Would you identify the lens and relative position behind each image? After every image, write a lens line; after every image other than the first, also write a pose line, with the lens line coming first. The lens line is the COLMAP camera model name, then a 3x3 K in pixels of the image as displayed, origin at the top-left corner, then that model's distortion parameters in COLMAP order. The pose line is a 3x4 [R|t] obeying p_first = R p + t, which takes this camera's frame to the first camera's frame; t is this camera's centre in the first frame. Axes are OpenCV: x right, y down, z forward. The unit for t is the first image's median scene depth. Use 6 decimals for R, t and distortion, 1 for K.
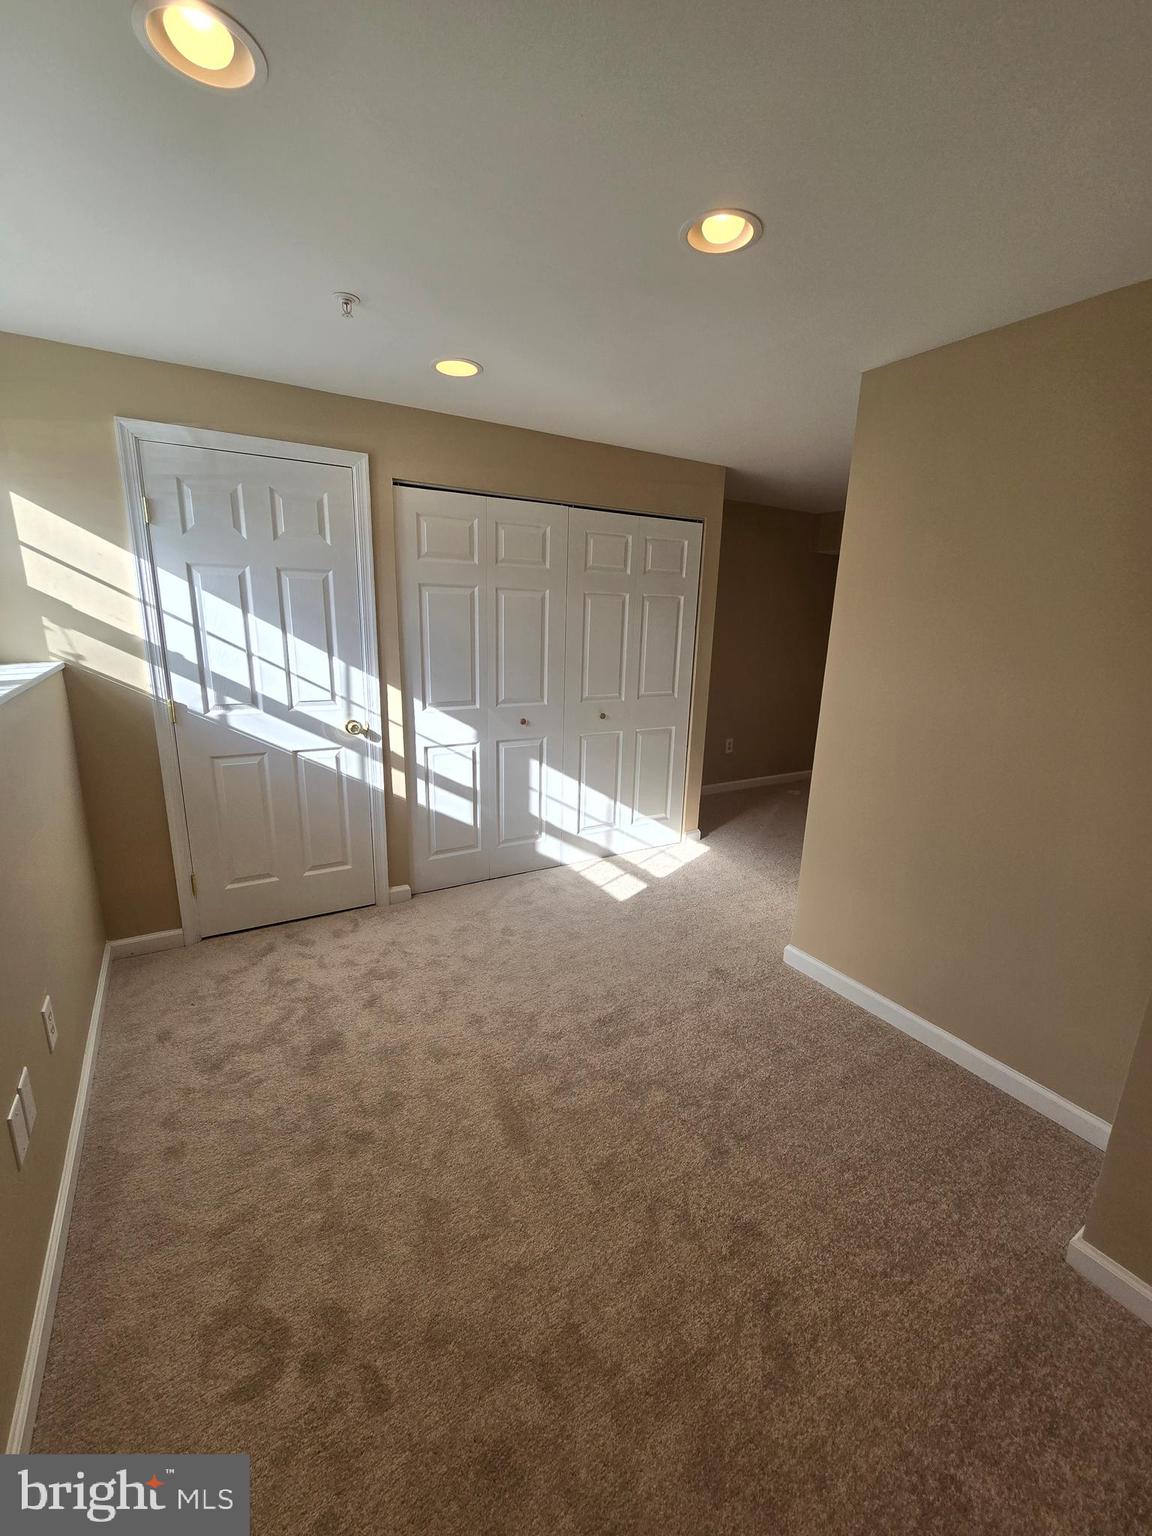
lens RADIAL K [[623.4, 0, 580.3], [0, 623.4, 772.1], [0, 0, 1]] dist [-0.001291, 0.001245]
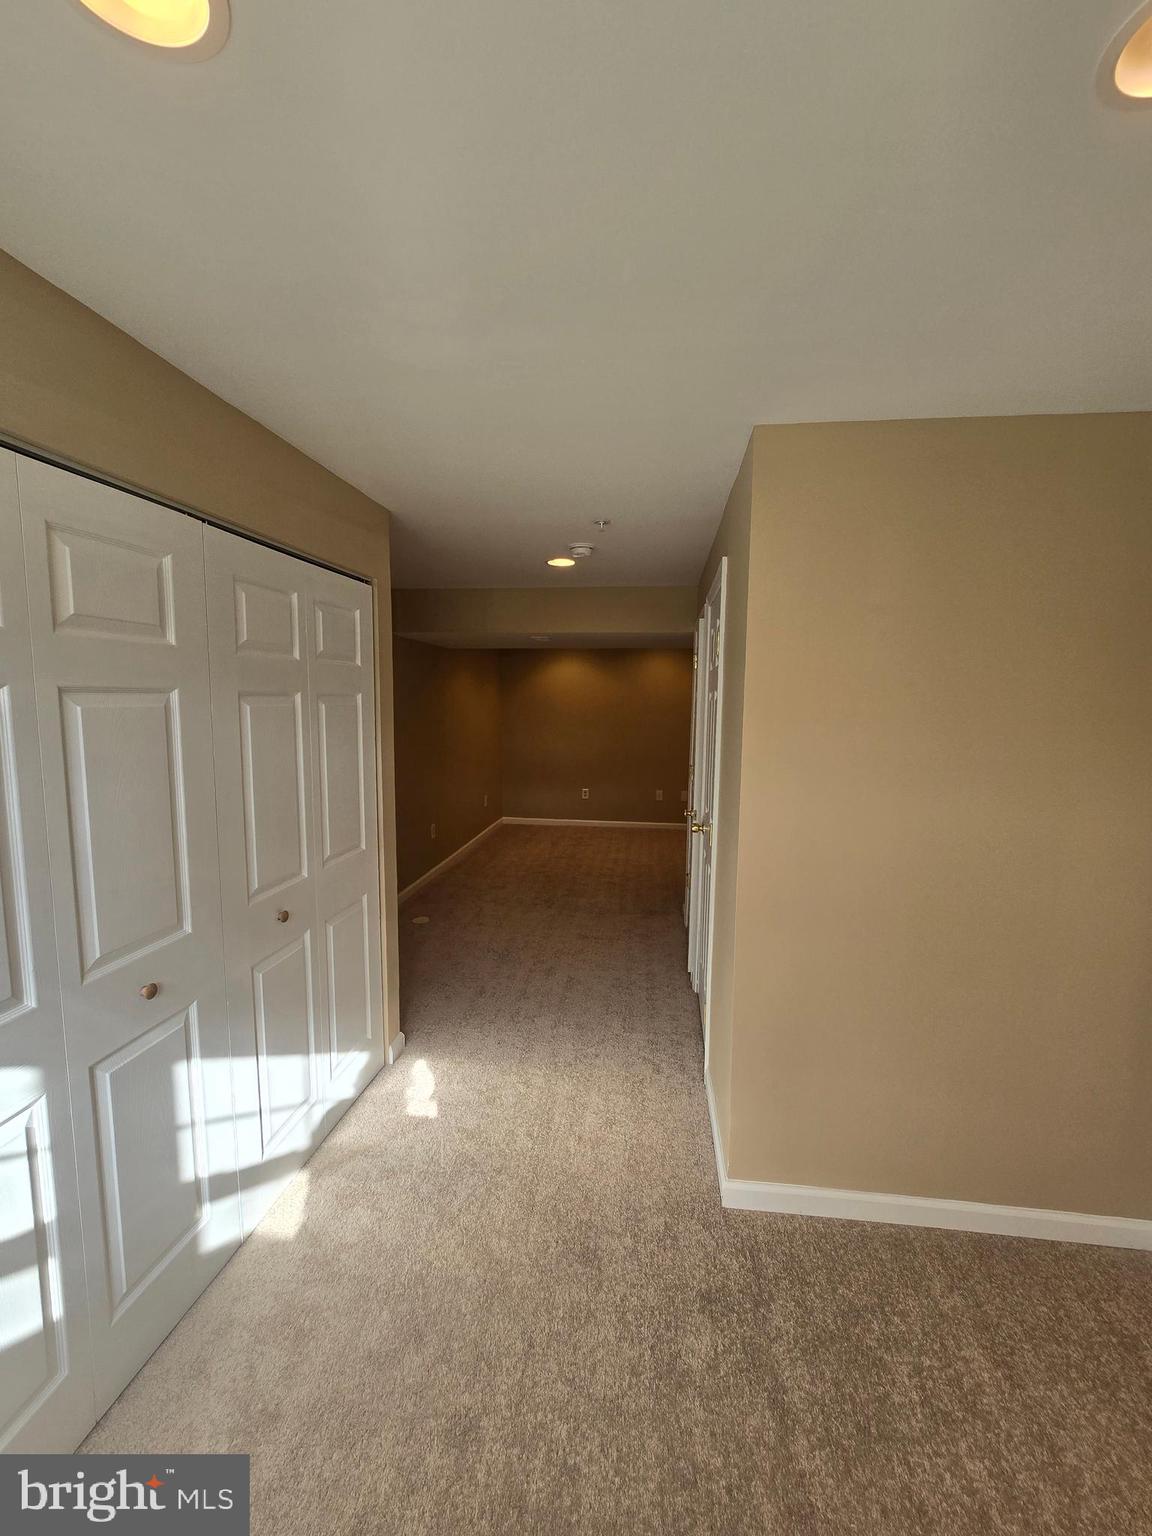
lens RADIAL K [[657.9, 0, 621.2], [0, 657.9, 764.9], [0, 0, 1]] dist [-0.000757, 0.004527]
pose [[0.634096, -0.106134, 0.765936, -0.223769], [0.202646, 0.978724, -0.032145, -0.156755], [-0.746228, 0.175597, 0.642113, 0.447331]]
